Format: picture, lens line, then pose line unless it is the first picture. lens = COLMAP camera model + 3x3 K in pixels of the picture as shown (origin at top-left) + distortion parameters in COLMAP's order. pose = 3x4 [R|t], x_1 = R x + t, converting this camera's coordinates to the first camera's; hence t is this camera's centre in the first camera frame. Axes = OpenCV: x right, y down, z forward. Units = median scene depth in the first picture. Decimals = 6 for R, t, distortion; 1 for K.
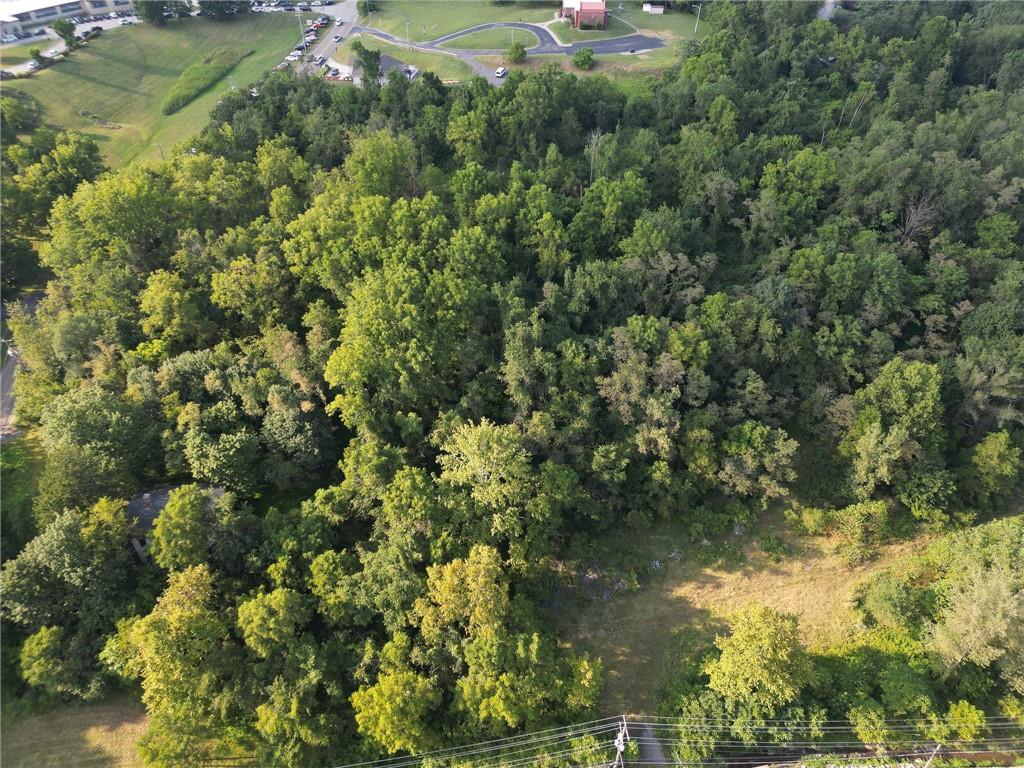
lens RADIAL K [[717.0, 0, 512.6], [0, 717.0, 382.4], [0, 0, 1]] dist [0.082297, -0.080887]
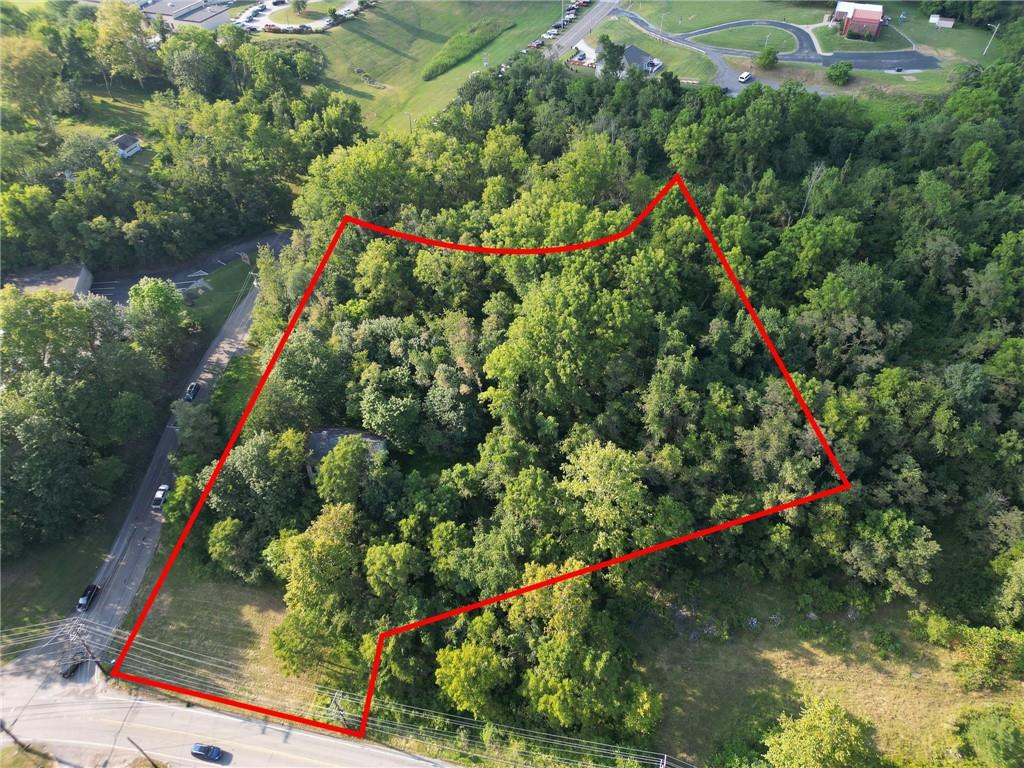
lens RADIAL K [[717.0, 0, 512.6], [0, 717.0, 382.4], [0, 0, 1]] dist [0.082297, -0.080887]
pose [[0.939280, 0.231165, -0.253604, 0.062562], [-0.217806, 0.972712, 0.079954, -0.077291], [0.265166, -0.019863, 0.963998, -0.054068]]
